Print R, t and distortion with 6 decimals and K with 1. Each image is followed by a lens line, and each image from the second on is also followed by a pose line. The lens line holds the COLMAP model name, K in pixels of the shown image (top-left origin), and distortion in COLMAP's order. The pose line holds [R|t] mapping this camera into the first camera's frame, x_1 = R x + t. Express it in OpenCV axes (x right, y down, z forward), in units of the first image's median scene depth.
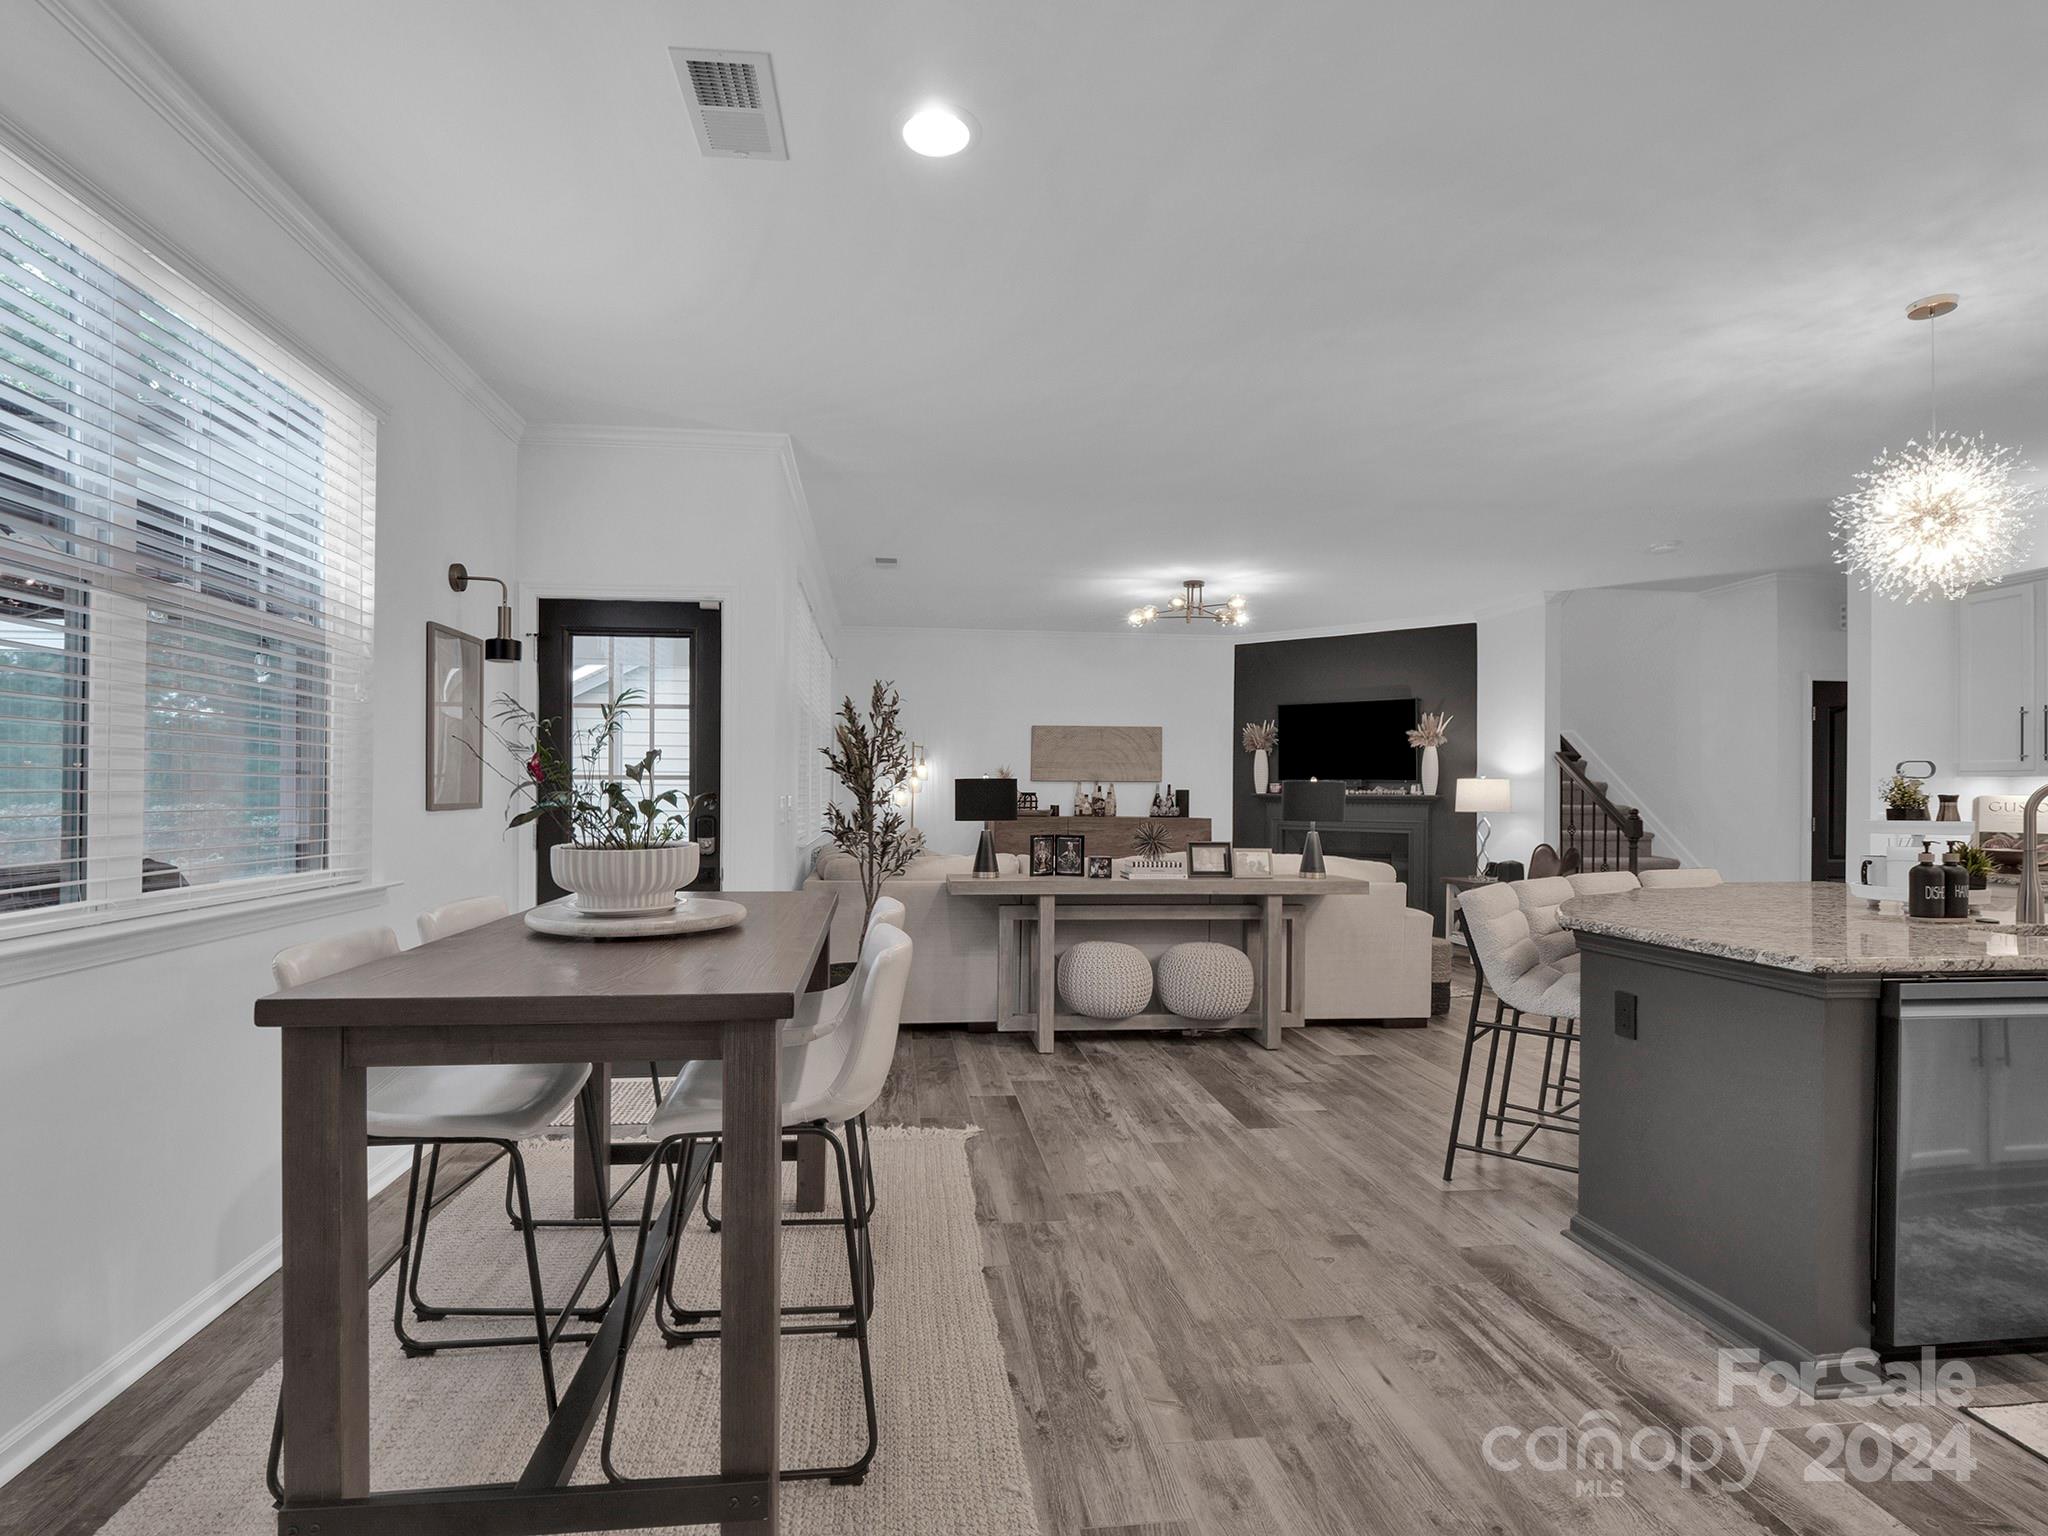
lens RADIAL K [[1022.8, 0, 1007.5], [0, 1022.8, 803.9], [0, 0, 1]] dist [-0.012687, -0.000548]
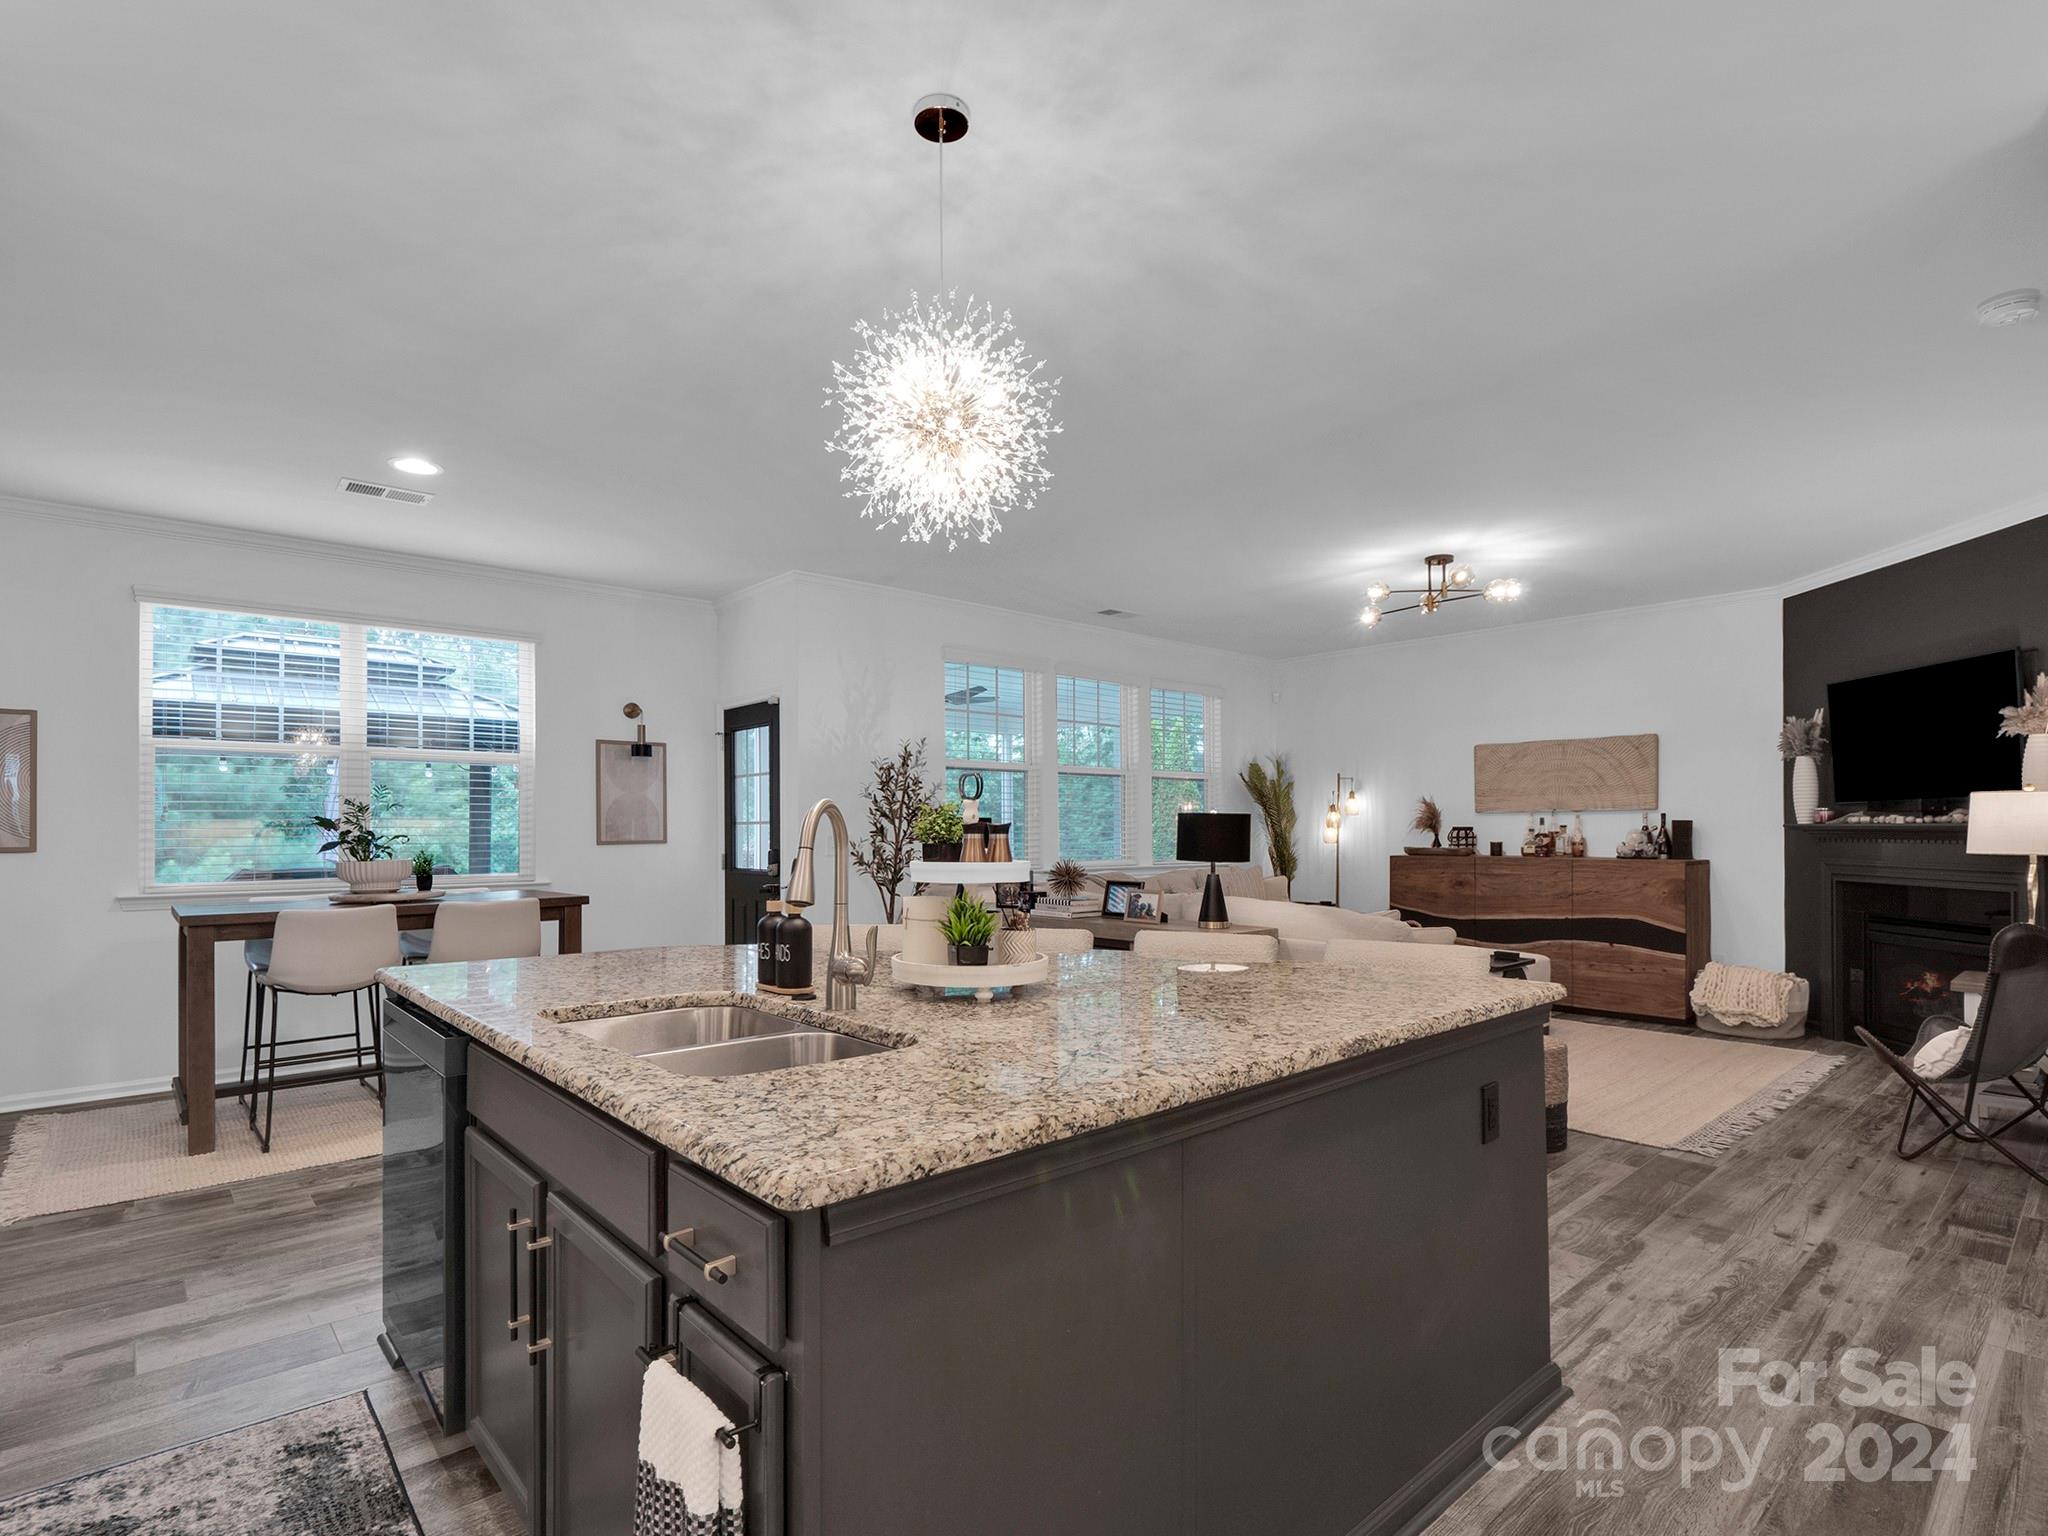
lens RADIAL K [[1022.8, 0, 1010.0], [0, 1022.8, 827.7], [0, 0, 1]] dist [-0.012687, -0.000548]
pose [[0.563462, -0.010029, -0.826081, 0.627948], [-0.001228, 0.999915, -0.012977, 0.001741], [0.826141, 0.008326, 0.563402, 0.267486]]
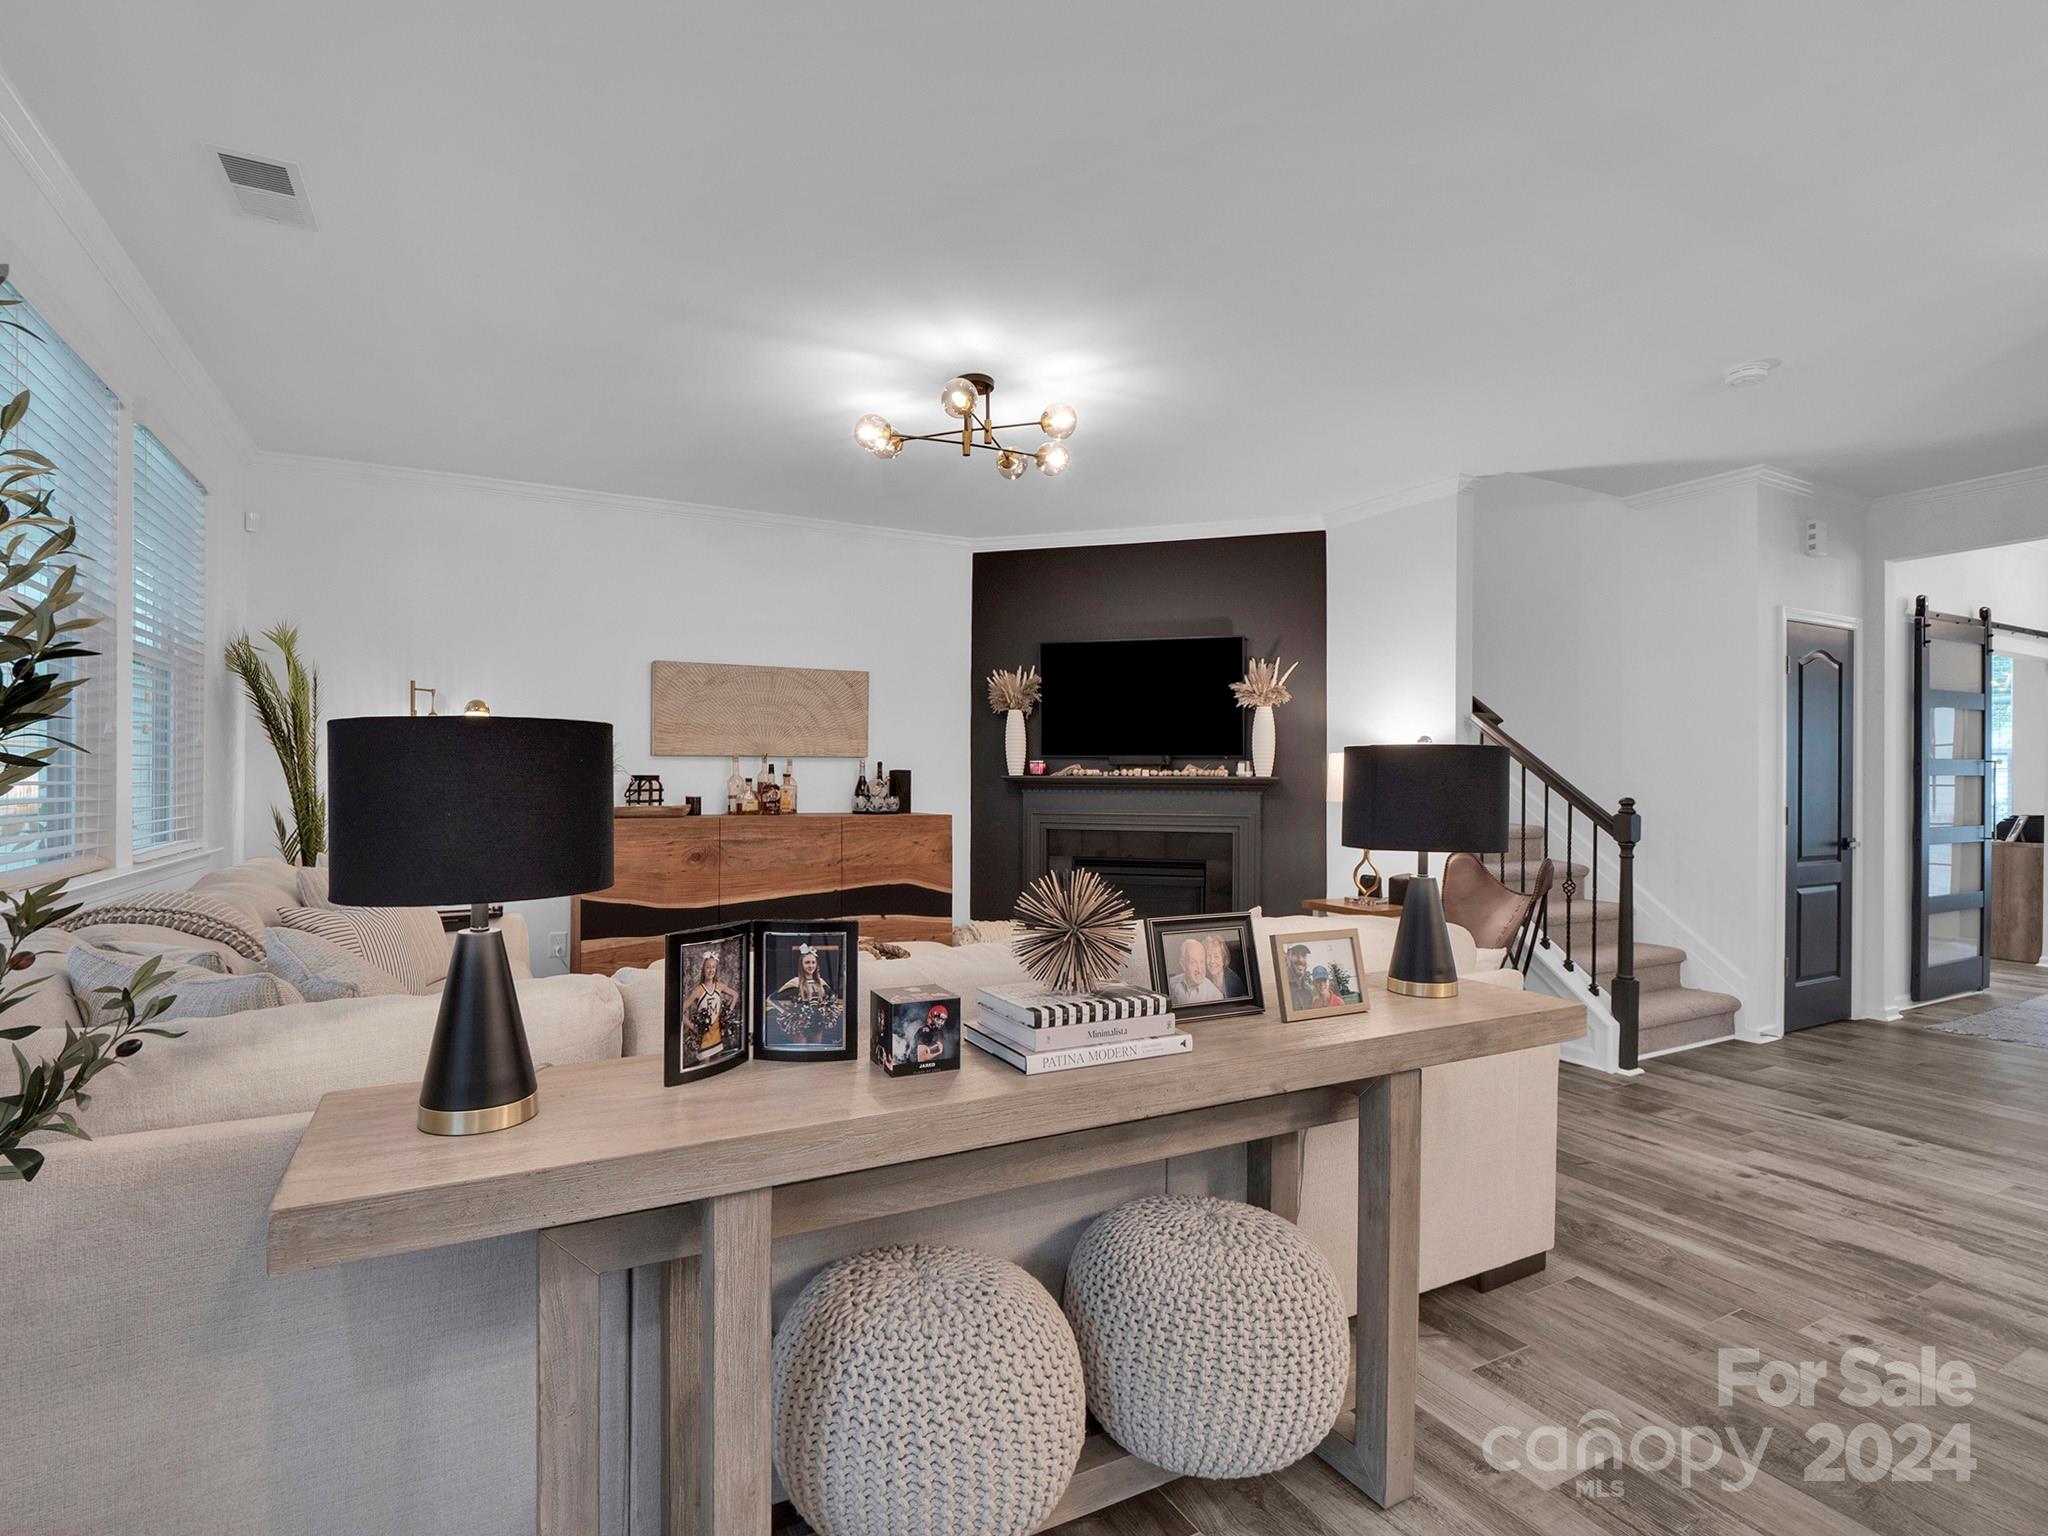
lens RADIAL K [[1022.8, 0, 1004.5], [0, 1022.8, 780.6], [0, 0, 1]] dist [-0.012687, -0.000548]
pose [[0.935802, -0.004722, 0.352495, 0.007383], [0.006336, 0.999974, -0.003425, -0.005670], [-0.352470, 0.005439, 0.935807, 0.474253]]
